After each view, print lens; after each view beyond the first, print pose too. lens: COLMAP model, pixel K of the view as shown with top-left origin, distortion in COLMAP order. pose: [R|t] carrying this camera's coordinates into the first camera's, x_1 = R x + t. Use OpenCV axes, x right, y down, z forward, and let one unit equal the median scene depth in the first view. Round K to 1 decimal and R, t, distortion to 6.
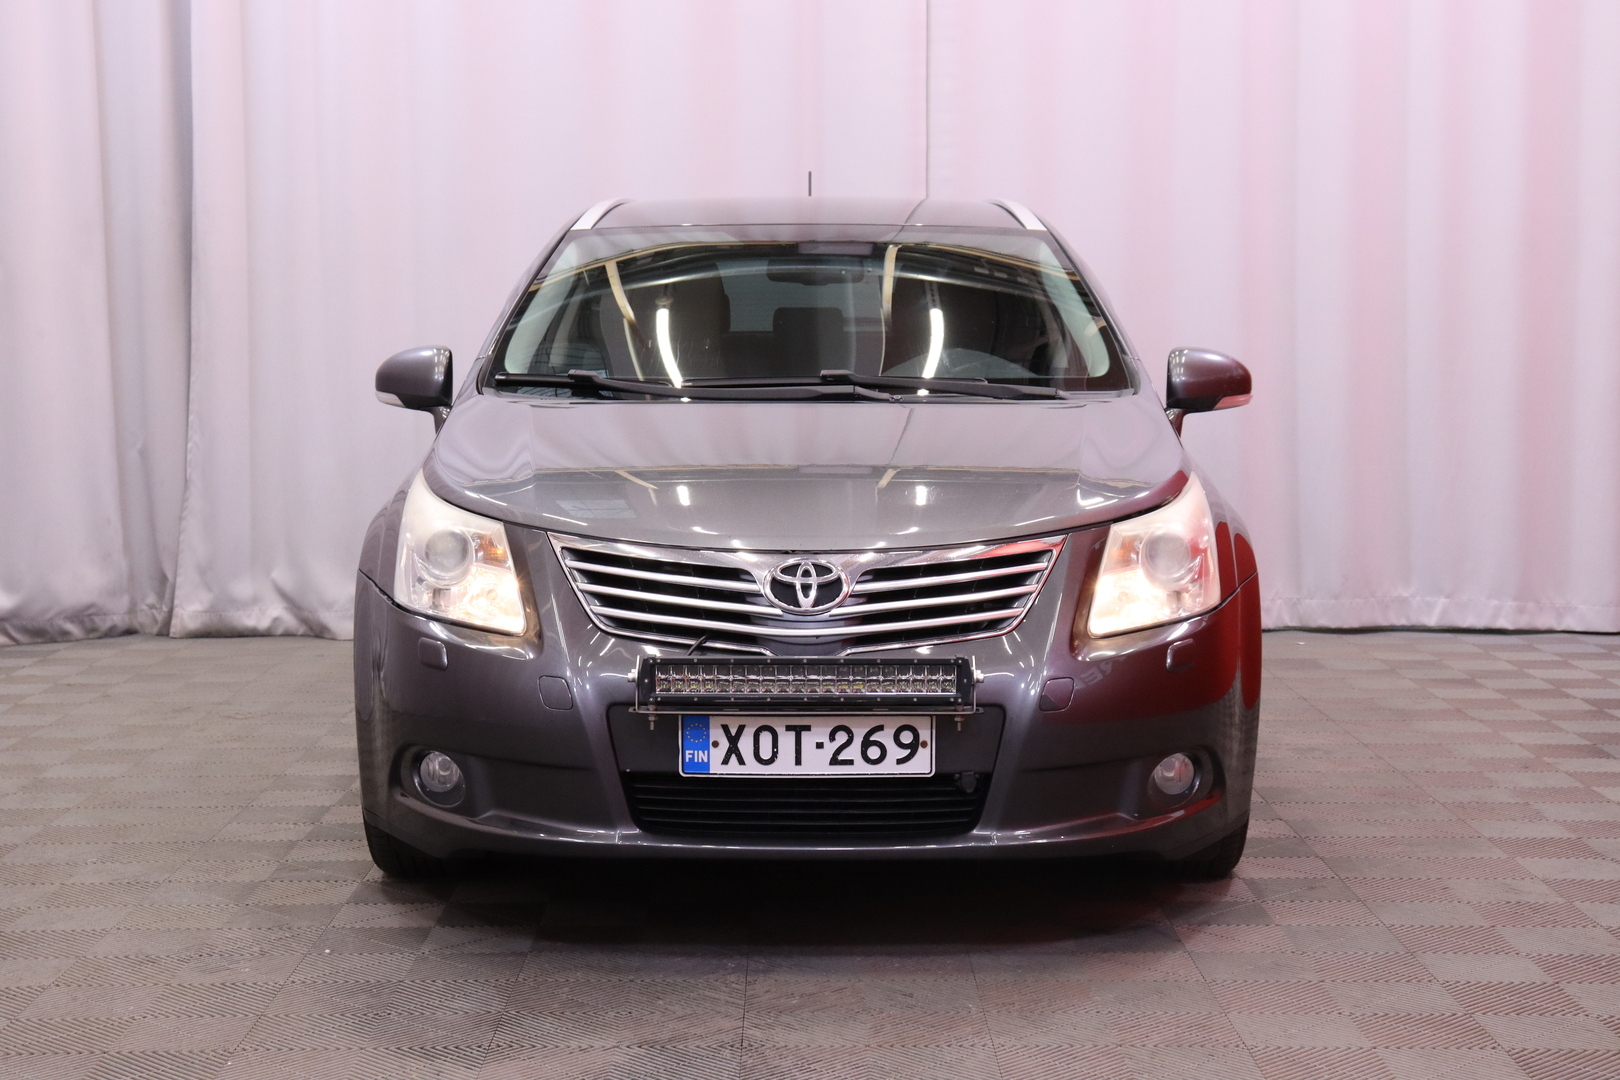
lens RADIAL K [[2485.7, 0, 810.0], [0, 2485.7, 540.0], [0, 0, 1]] dist [0.016632, 0.048261]
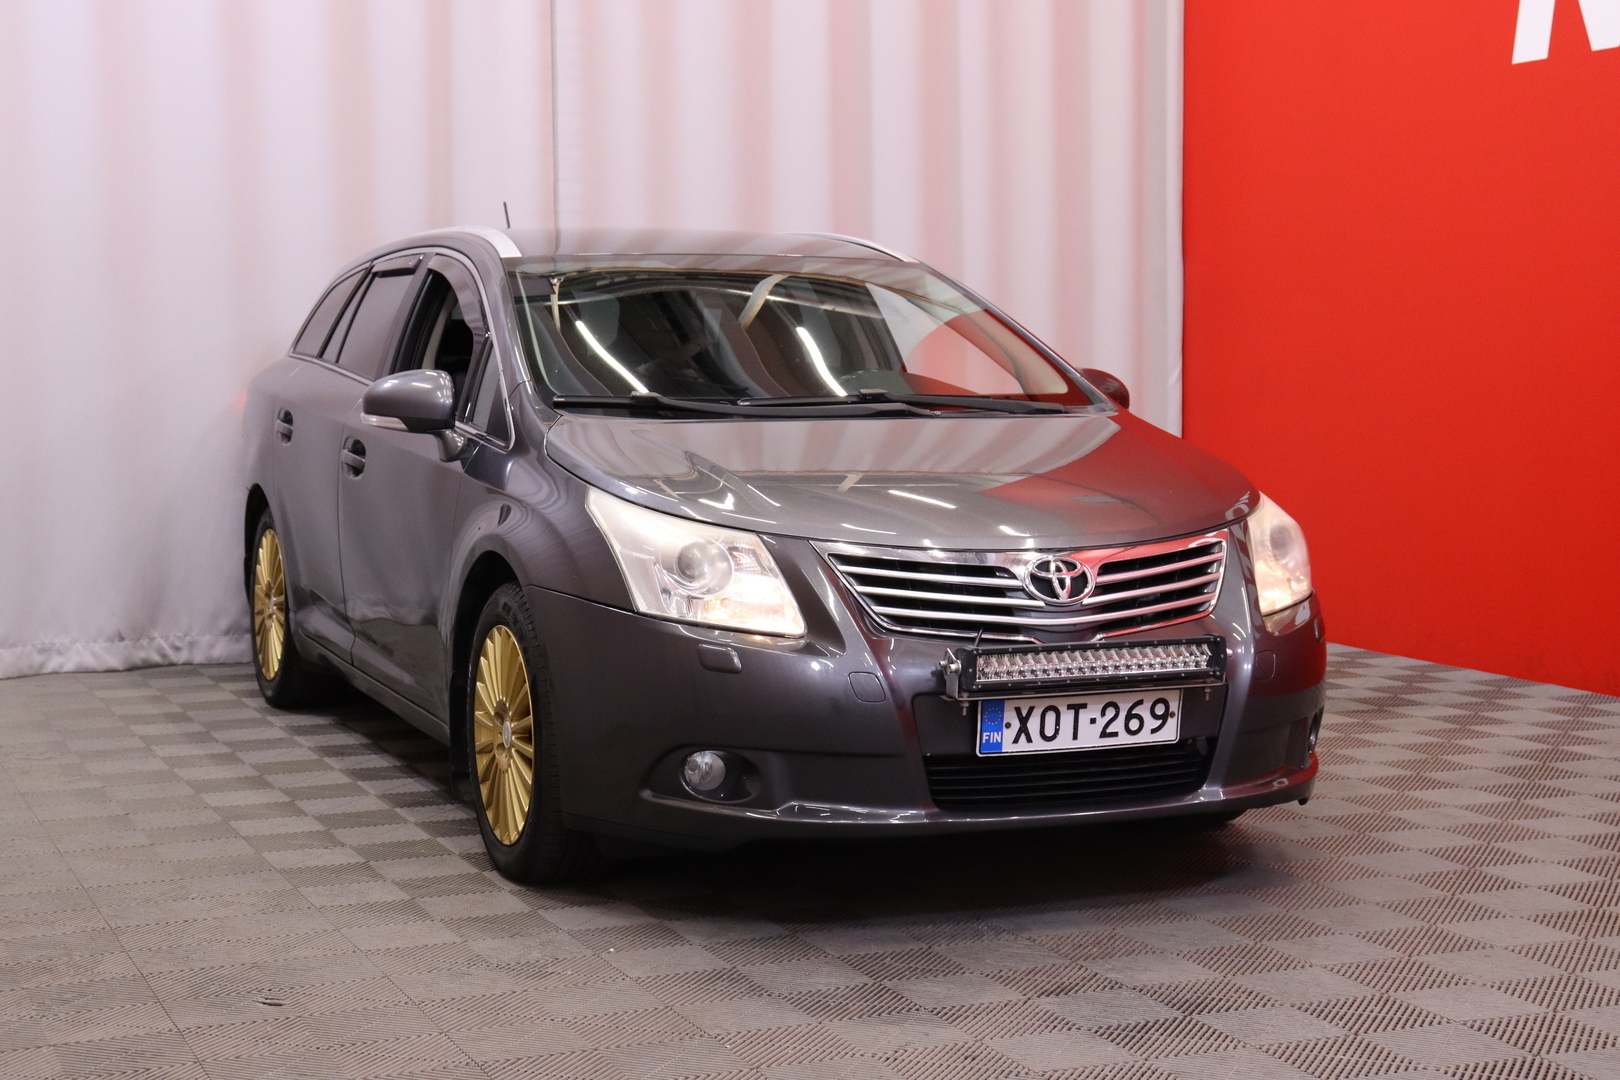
lens RADIAL K [[2506.4, 0, 810.0], [0, 2506.4, 540.0], [0, 0, 1]] dist [-0.066380, -0.076938]
pose [[0.928865, -0.031291, 0.369094, -0.527199], [0.034881, 0.999387, -0.003056, -0.000051], [-0.368772, 0.015713, 0.929387, -0.005181]]
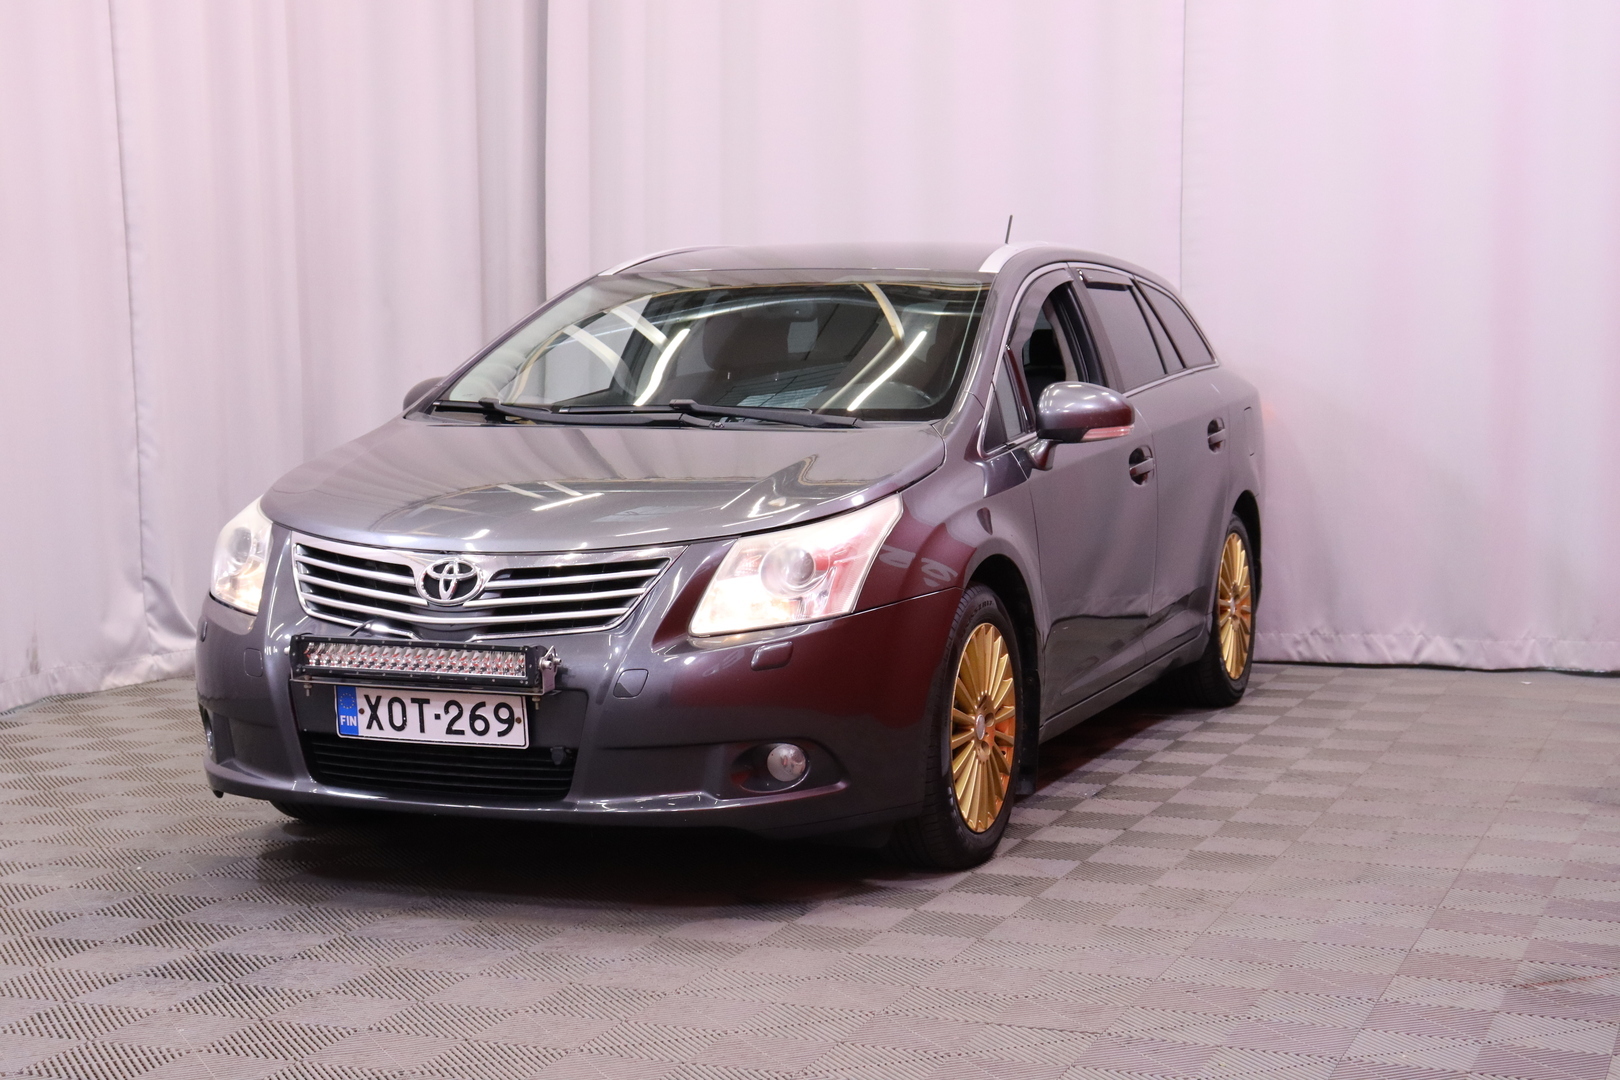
lens RADIAL K [[2506.4, 0, 810.0], [0, 2506.4, 540.0], [0, 0, 1]] dist [-0.066380, -0.076938]
pose [[0.936870, 0.024398, -0.348825, 0.577241], [-0.029493, 0.999522, -0.009300, 0.004858], [0.348431, 0.019001, 0.937142, -0.049381]]
